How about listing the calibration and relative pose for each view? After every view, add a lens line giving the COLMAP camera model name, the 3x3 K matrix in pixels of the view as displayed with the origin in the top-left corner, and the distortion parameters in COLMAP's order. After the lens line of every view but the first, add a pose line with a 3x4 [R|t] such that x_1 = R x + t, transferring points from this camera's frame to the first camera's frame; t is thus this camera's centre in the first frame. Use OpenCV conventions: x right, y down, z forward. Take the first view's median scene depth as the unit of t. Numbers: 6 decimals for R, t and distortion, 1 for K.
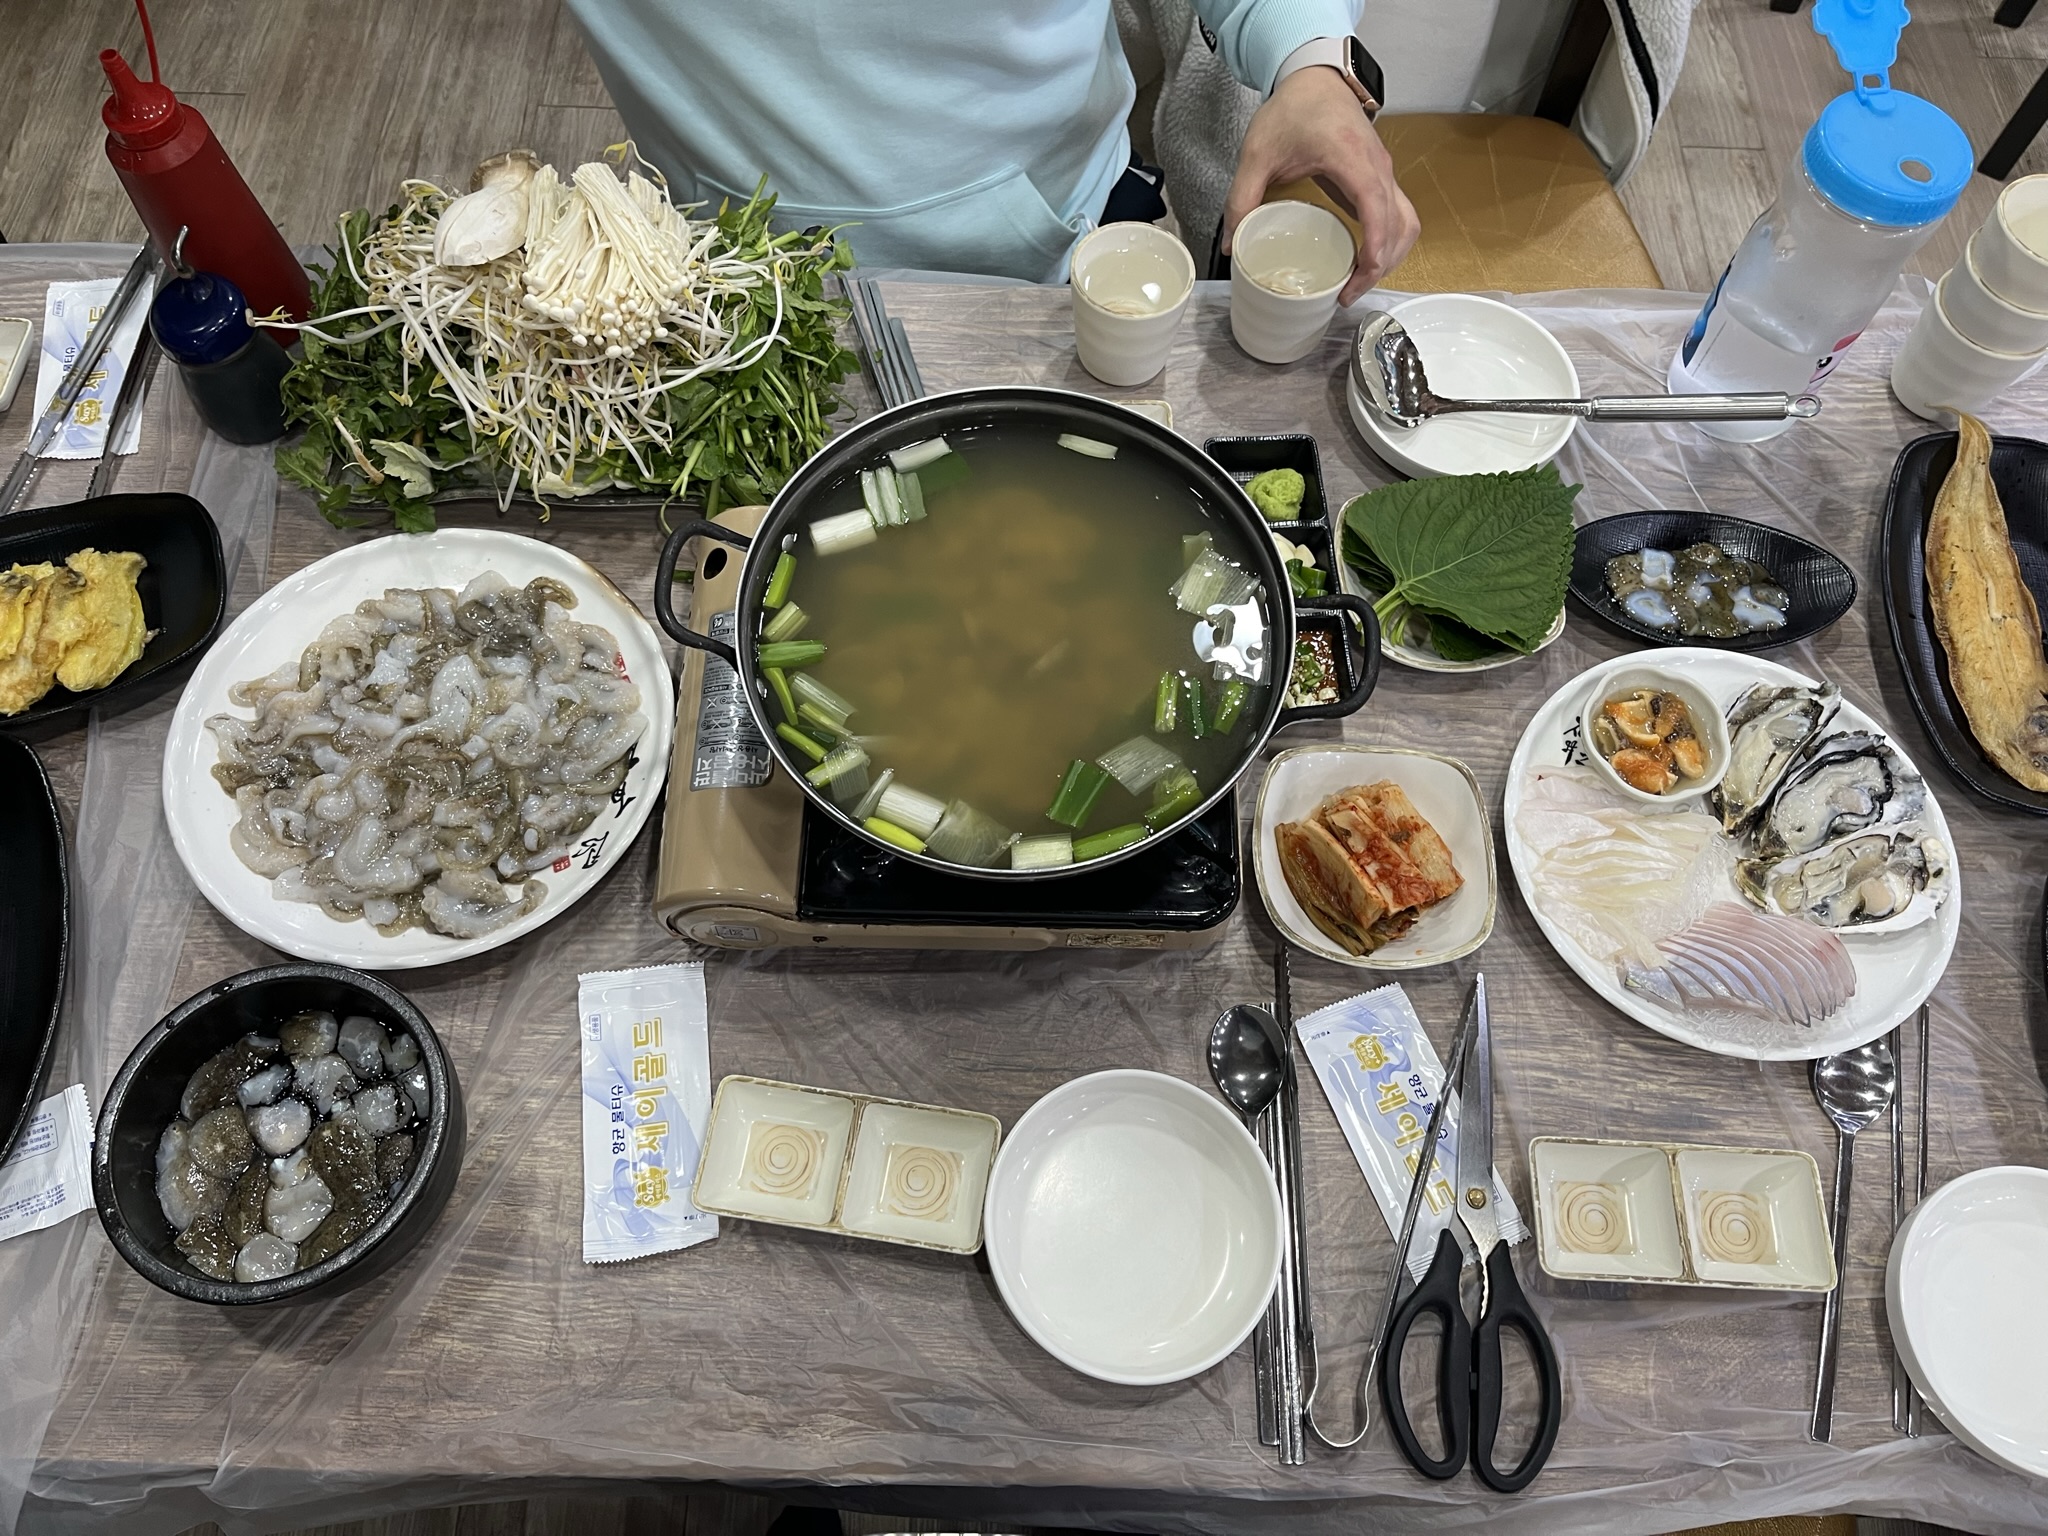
lens RADIAL K [[1590.3, 0, 1022.7], [0, 1590.3, 783.2], [0, 0, 1]] dist [-0.003720, -0.003746]
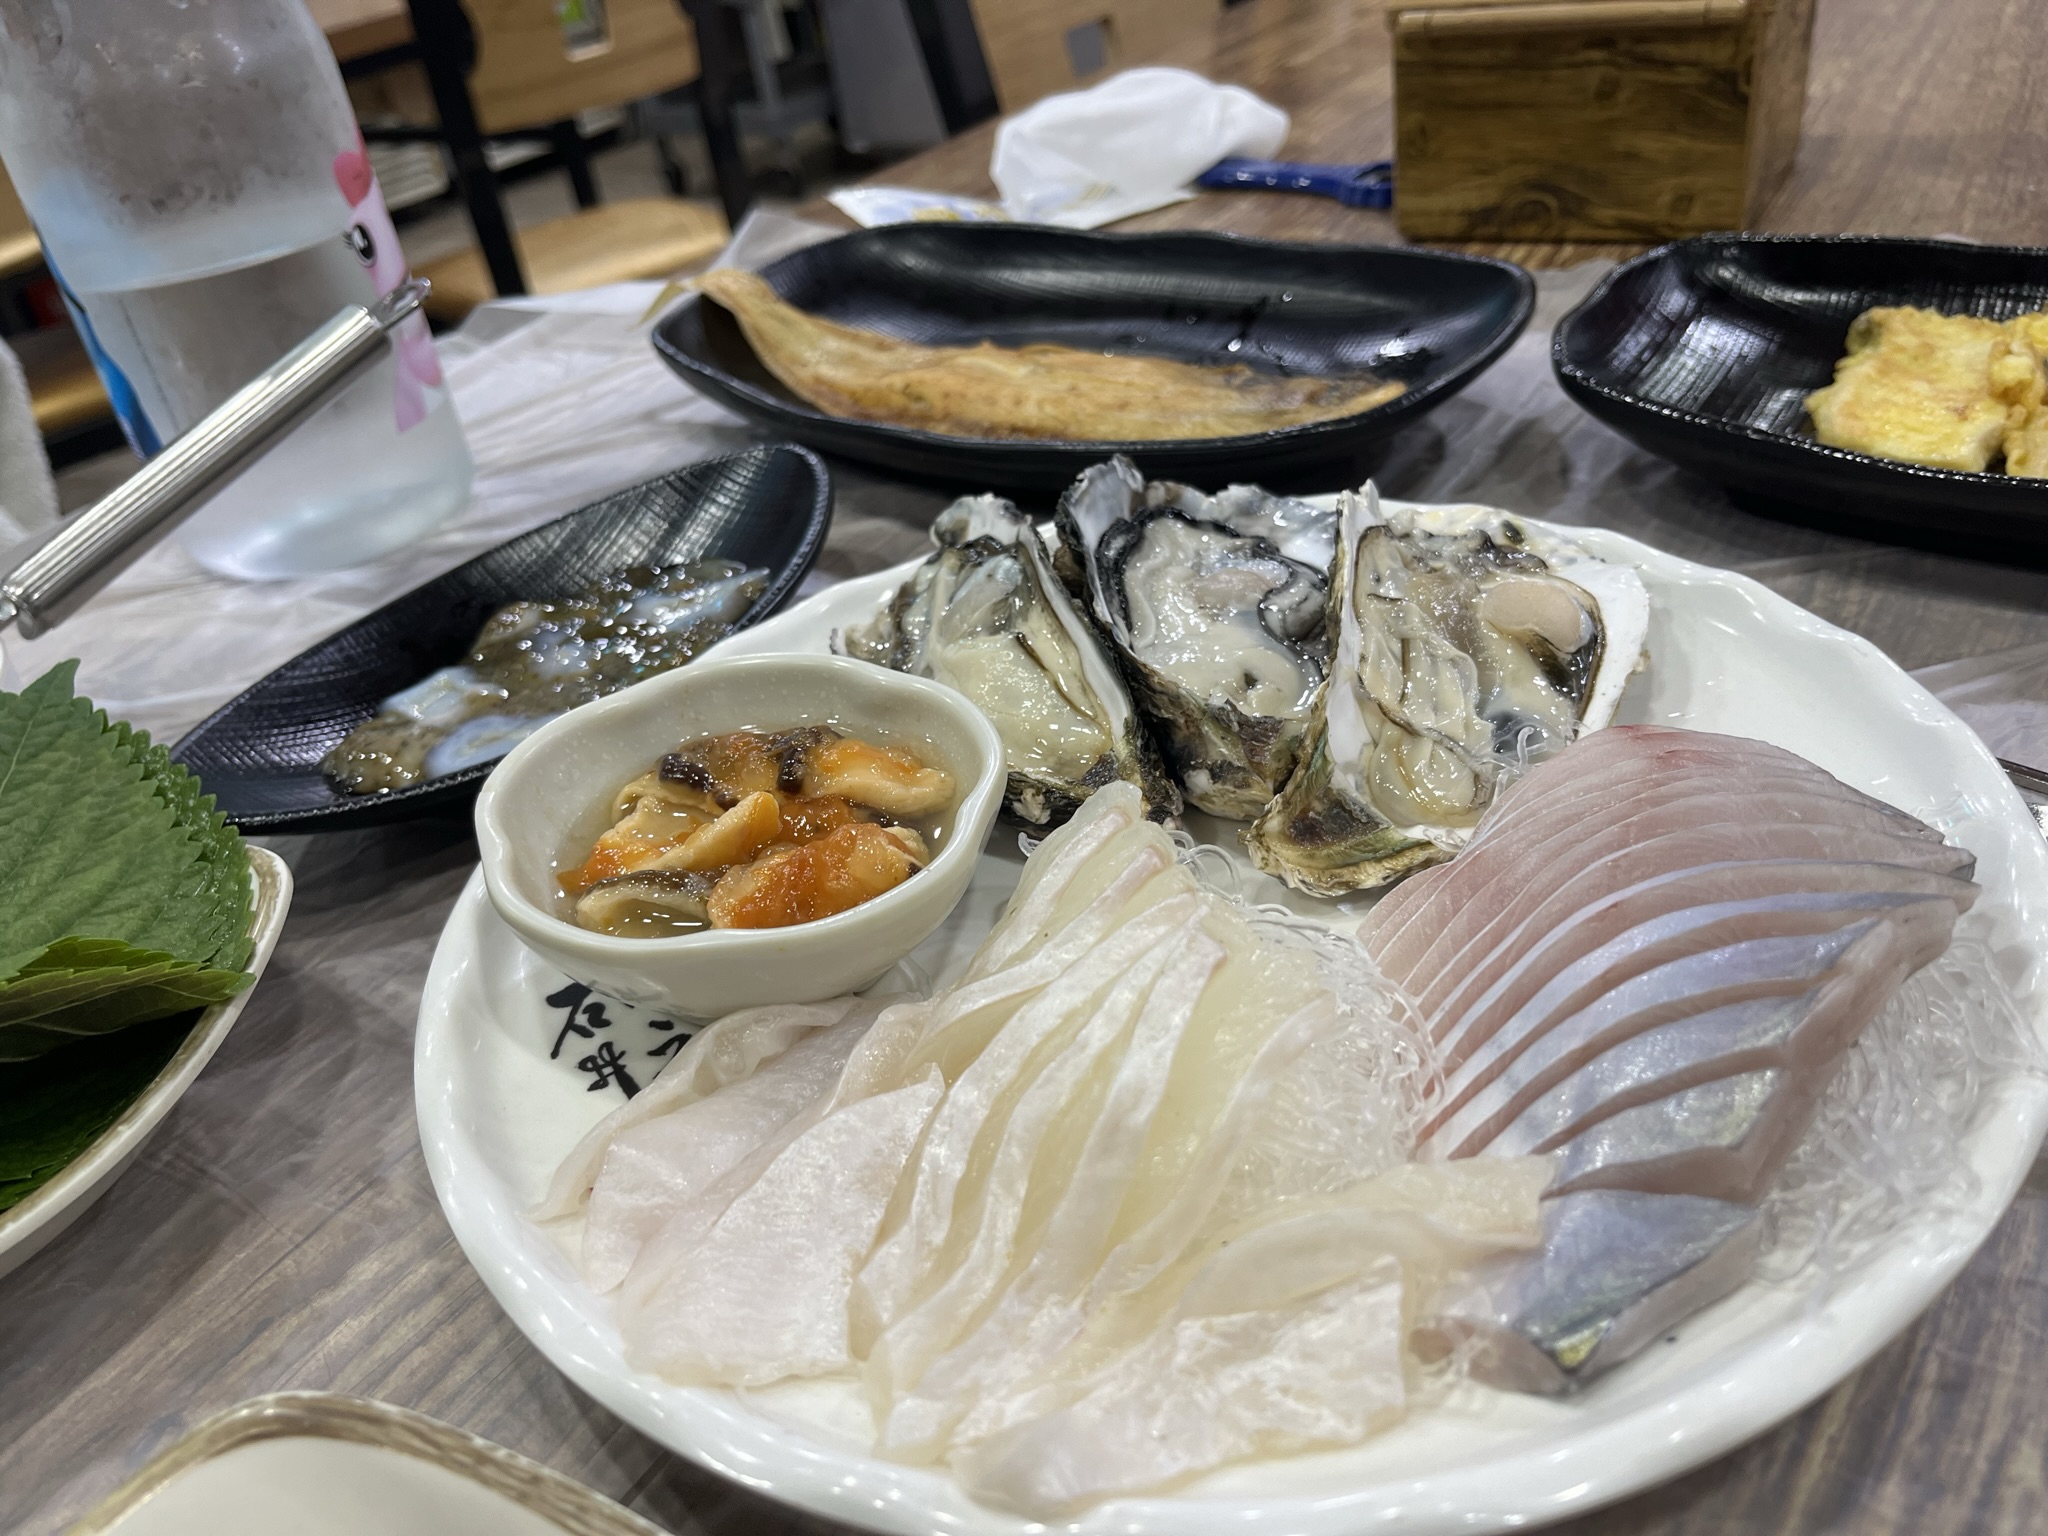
lens RADIAL K [[1590.3, 0, 1022.7], [0, 1590.3, 783.2], [0, 0, 1]] dist [-0.003720, -0.003746]
pose [[0.518661, -0.567317, 0.639643, 0.218271], [0.827118, 0.522373, -0.207370, 0.061616], [-0.216488, 0.636614, 0.740172, 0.697818]]
